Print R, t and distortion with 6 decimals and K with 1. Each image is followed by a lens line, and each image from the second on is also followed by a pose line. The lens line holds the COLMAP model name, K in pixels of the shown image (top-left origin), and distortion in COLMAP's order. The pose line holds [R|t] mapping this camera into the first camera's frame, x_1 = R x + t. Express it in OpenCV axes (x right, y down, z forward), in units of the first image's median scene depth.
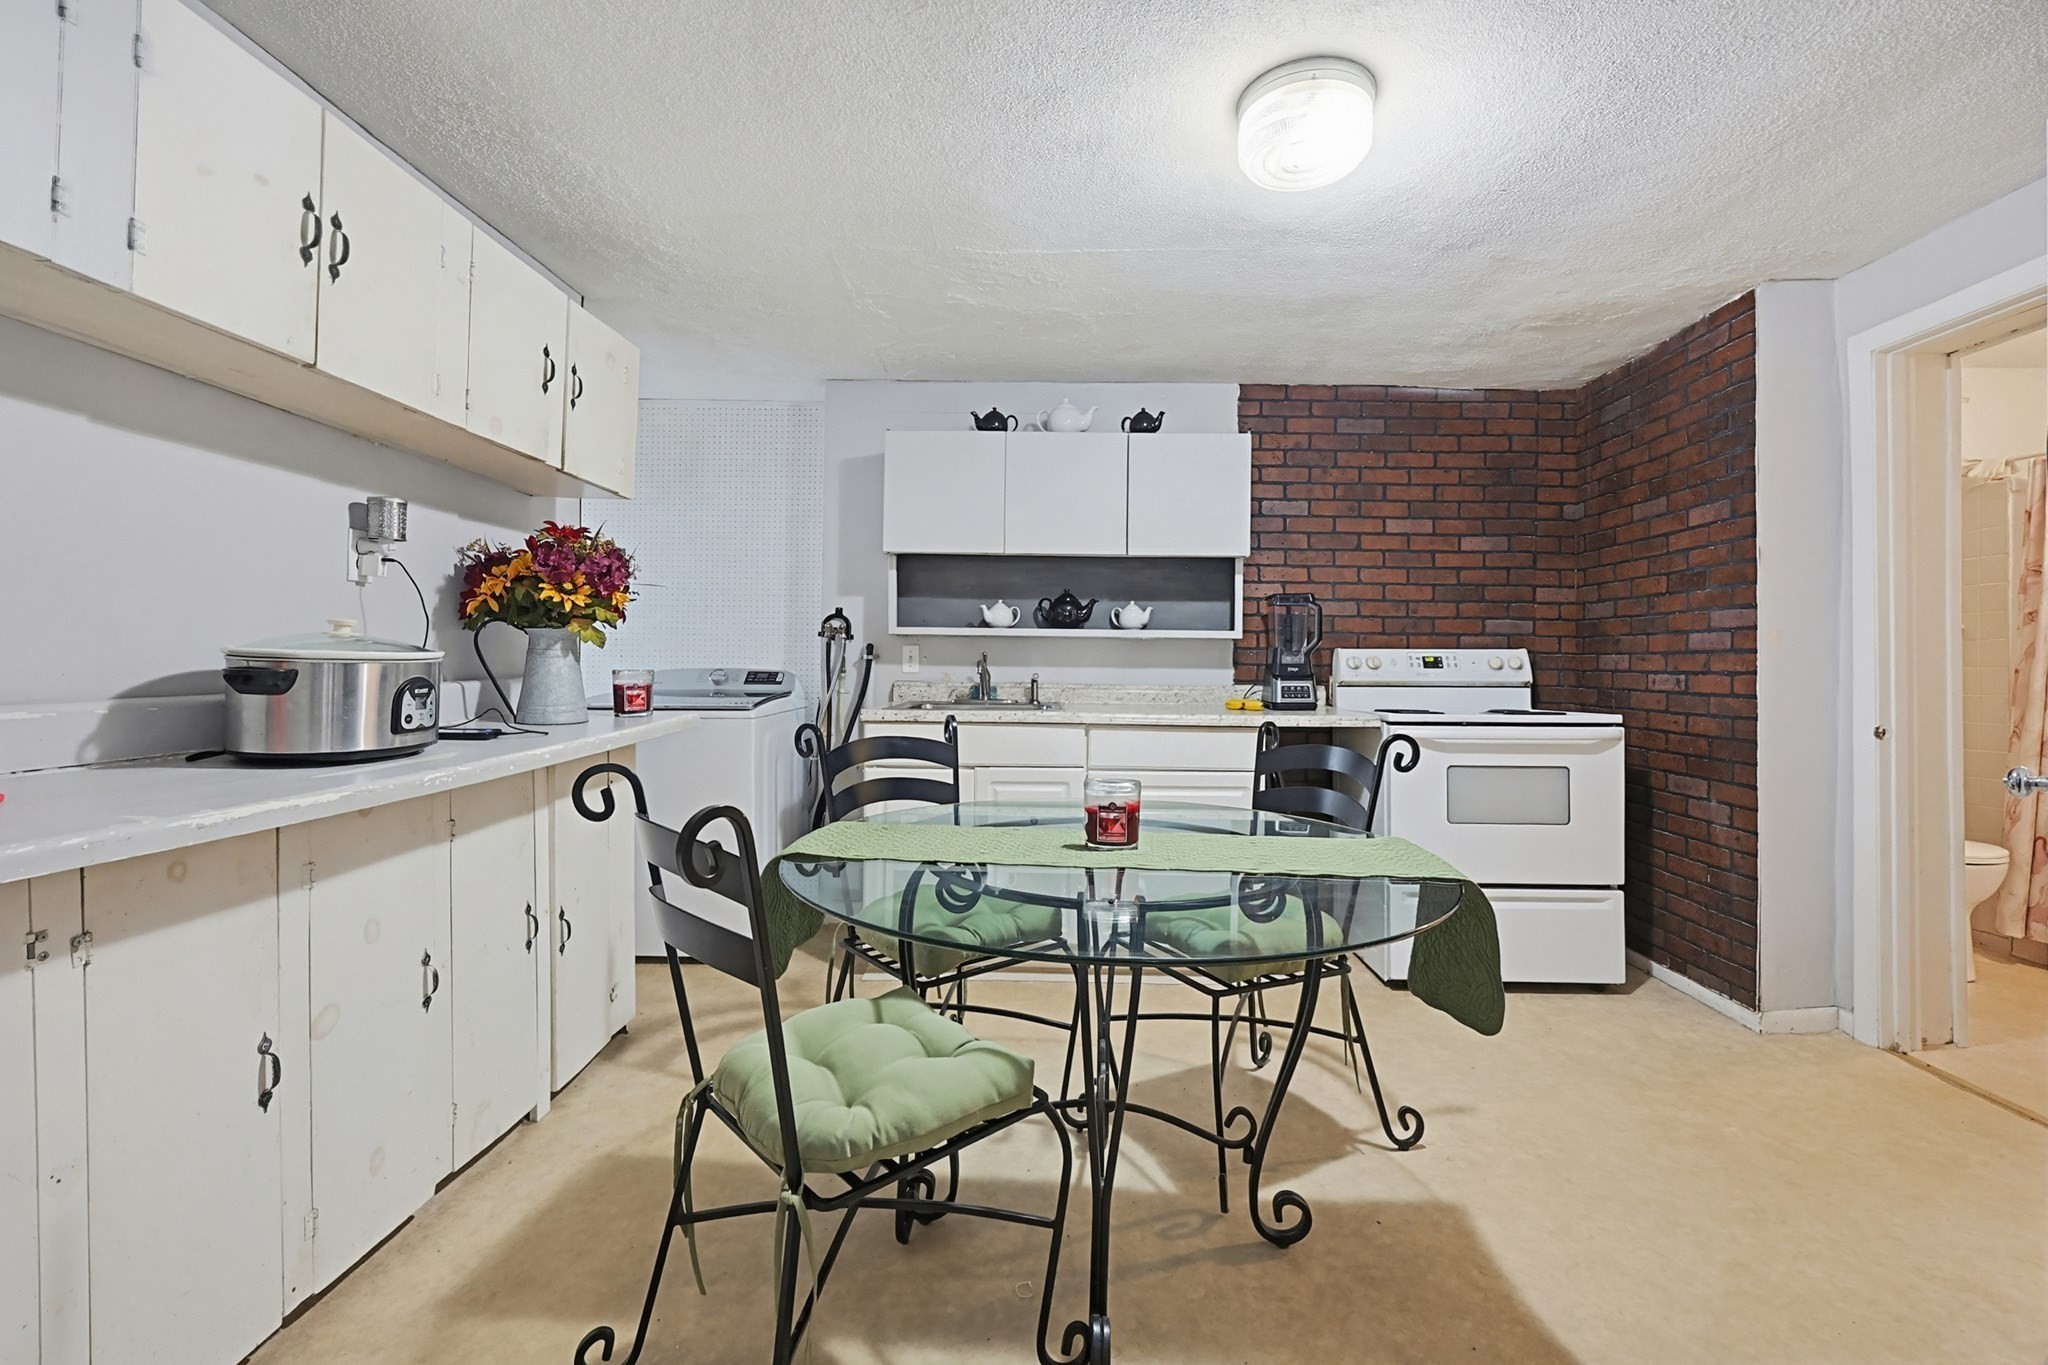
lens RADIAL K [[878.0, 0, 1032.3], [0, 878.0, 676.0], [0, 0, 1]] dist [-0.003648, -0.000487]
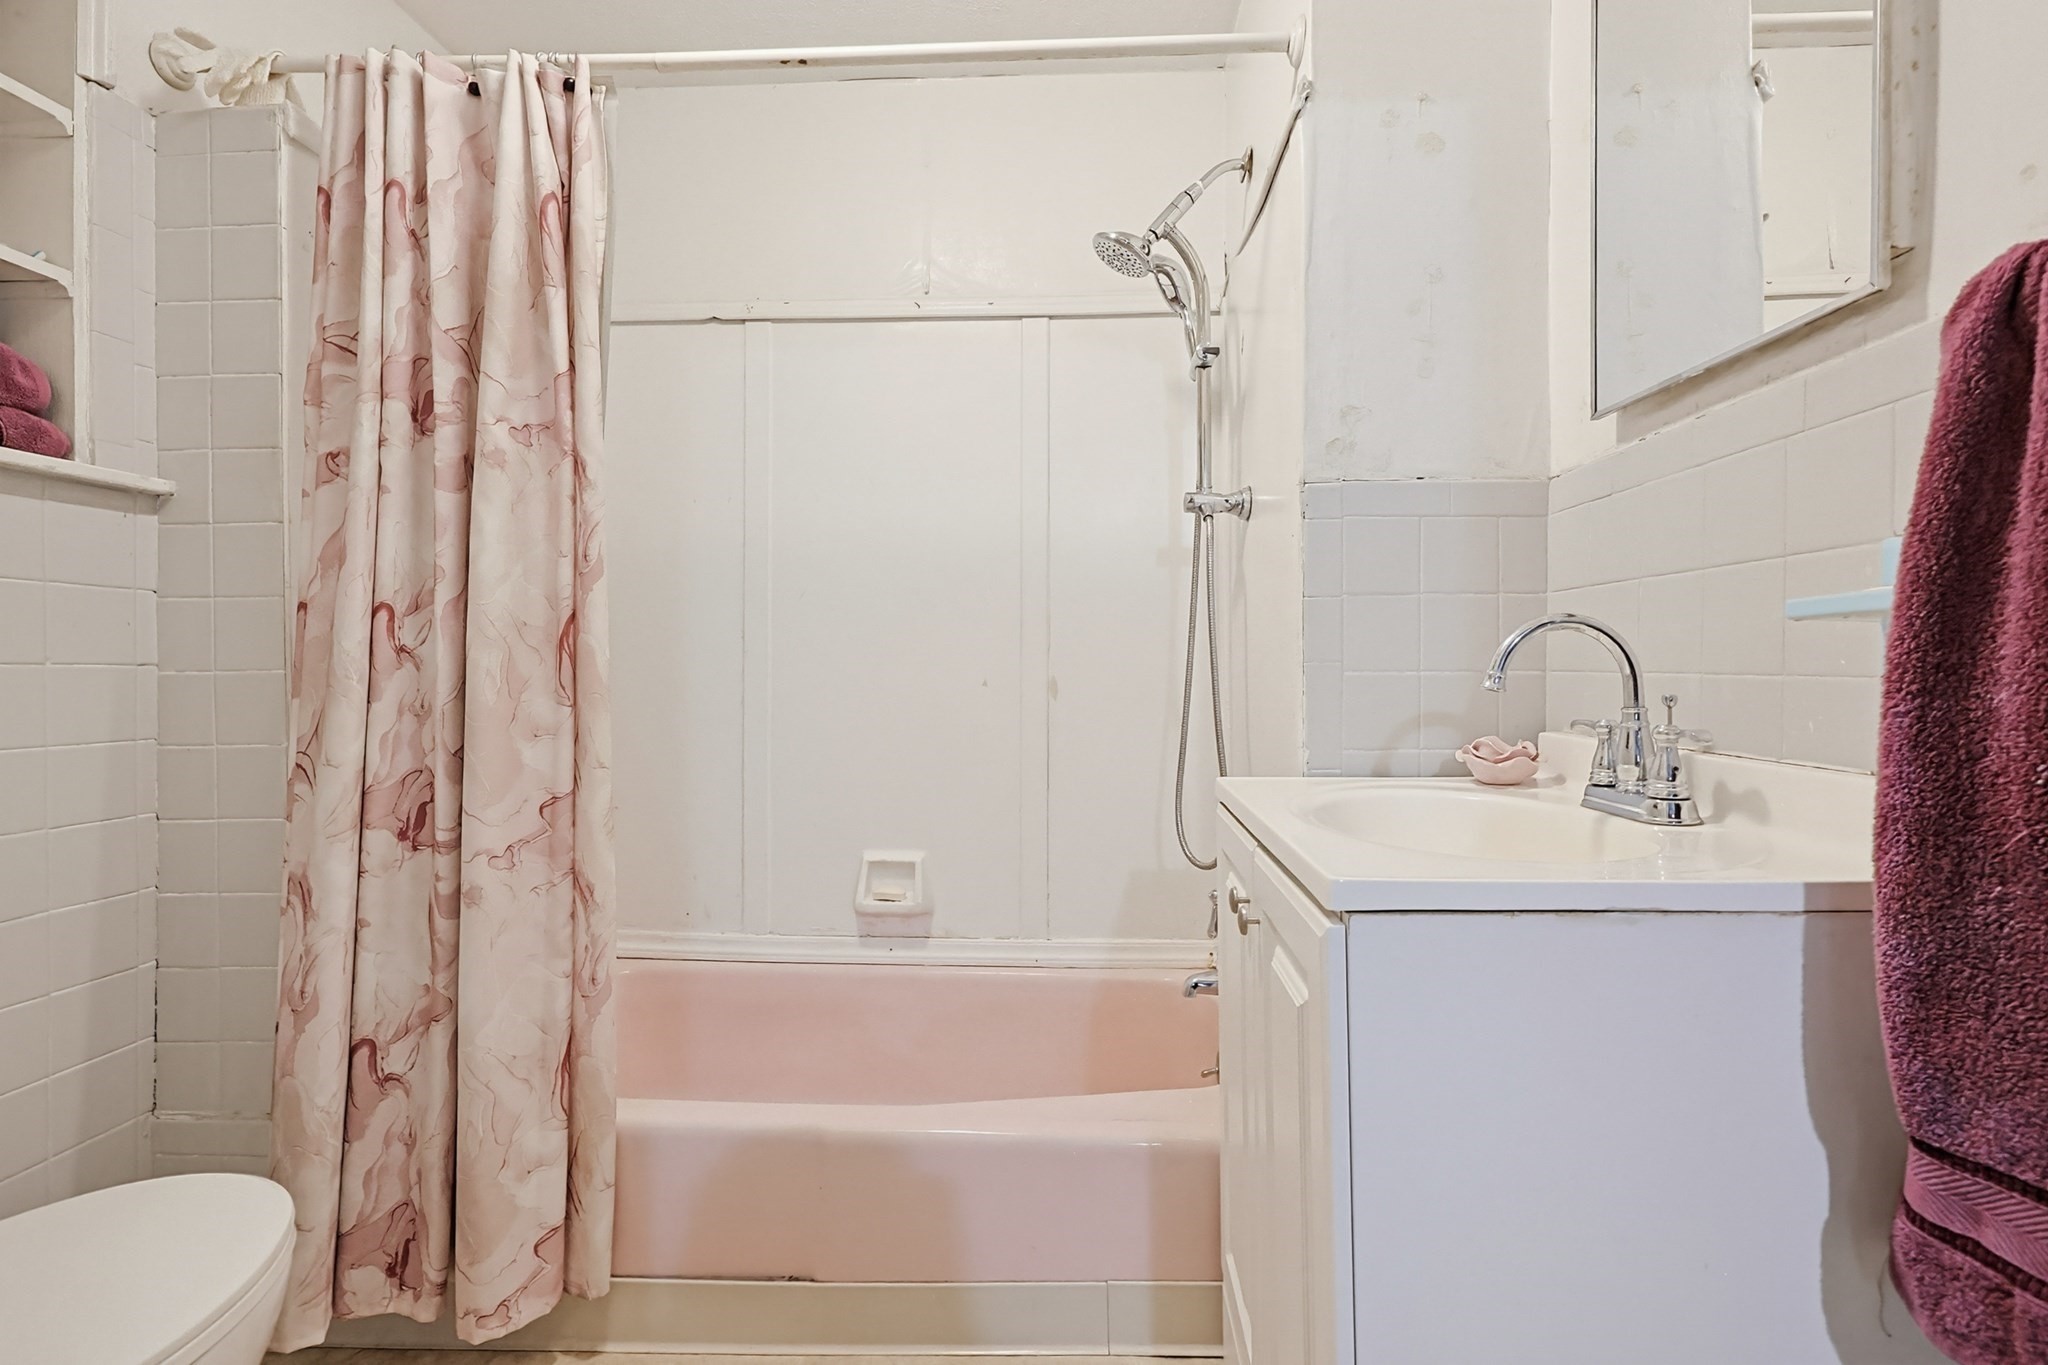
lens RADIAL K [[878.0, 0, 1034.8], [0, 878.0, 672.6], [0, 0, 1]] dist [-0.003648, -0.000487]
pose [[0.006591, -0.010444, 0.999924, 0.755561], [0.001287, 0.999945, 0.010436, 0.020150], [-0.999977, 0.001218, 0.006604, 0.685188]]
